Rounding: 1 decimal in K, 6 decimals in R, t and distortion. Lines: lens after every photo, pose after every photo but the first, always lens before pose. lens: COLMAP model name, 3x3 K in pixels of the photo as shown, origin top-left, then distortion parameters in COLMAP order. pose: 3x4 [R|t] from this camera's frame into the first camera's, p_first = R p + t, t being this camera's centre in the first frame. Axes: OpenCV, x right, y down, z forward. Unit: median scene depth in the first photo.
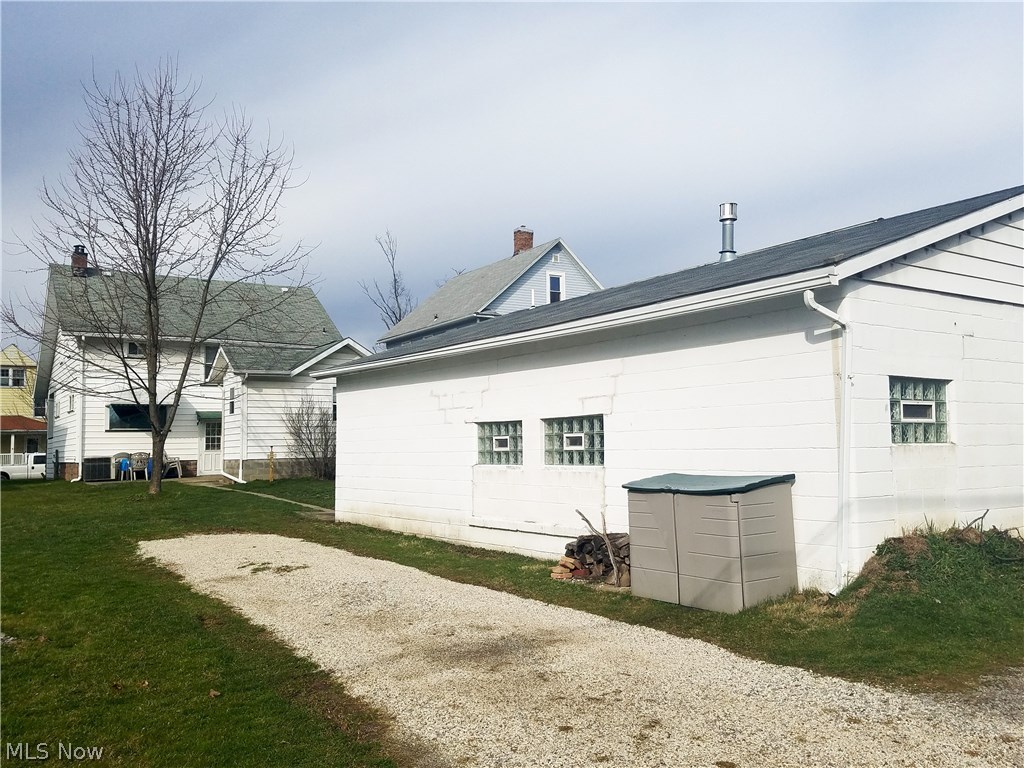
lens RADIAL K [[892.8, 0, 512.0], [0, 892.8, 384.0], [0, 0, 1]] dist [0.244736, -0.466917]
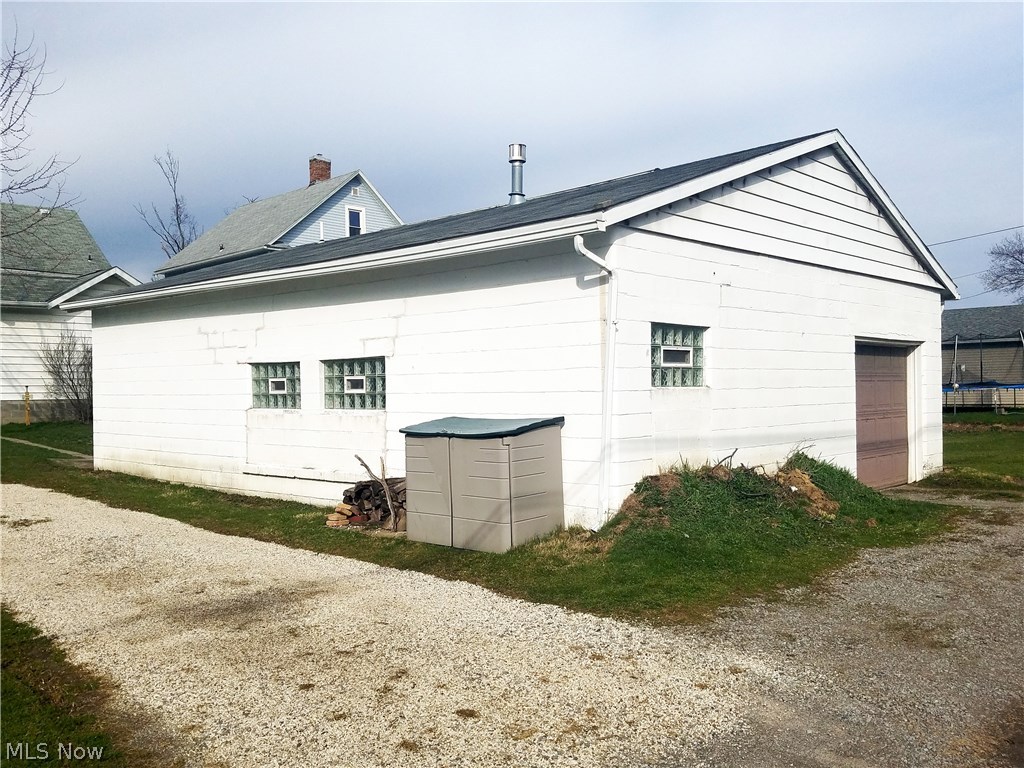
lens RADIAL K [[892.8, 0, 512.0], [0, 892.8, 384.0], [0, 0, 1]] dist [0.244736, -0.466917]
pose [[0.978386, 0.005120, 0.206725, 0.042827], [-0.018627, 0.997812, 0.063443, -0.000510], [-0.205948, -0.065922, 0.976340, 0.030754]]
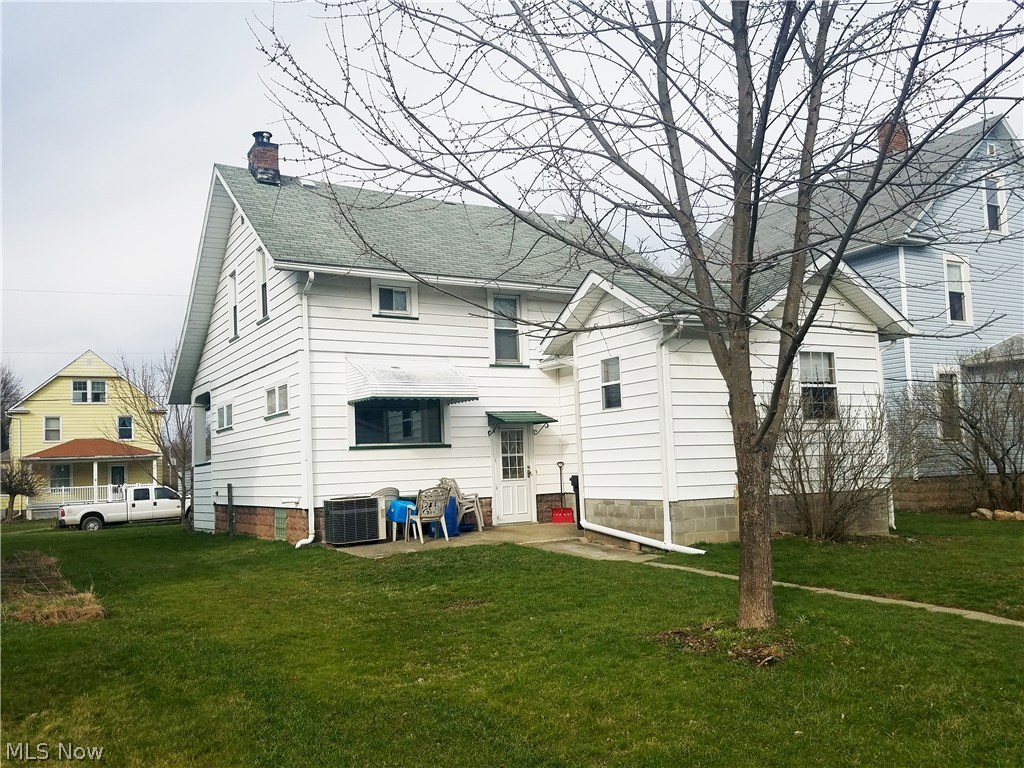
lens RADIAL K [[888.7, 0, 511.8], [0, 888.7, 406.7], [0, 0, 1]] dist [0.243620, -0.453150]
pose [[0.999001, -0.025753, -0.036516, -0.807174], [0.025965, 0.999649, 0.005349, 0.064701], [0.036365, -0.006292, 0.999319, 1.173020]]
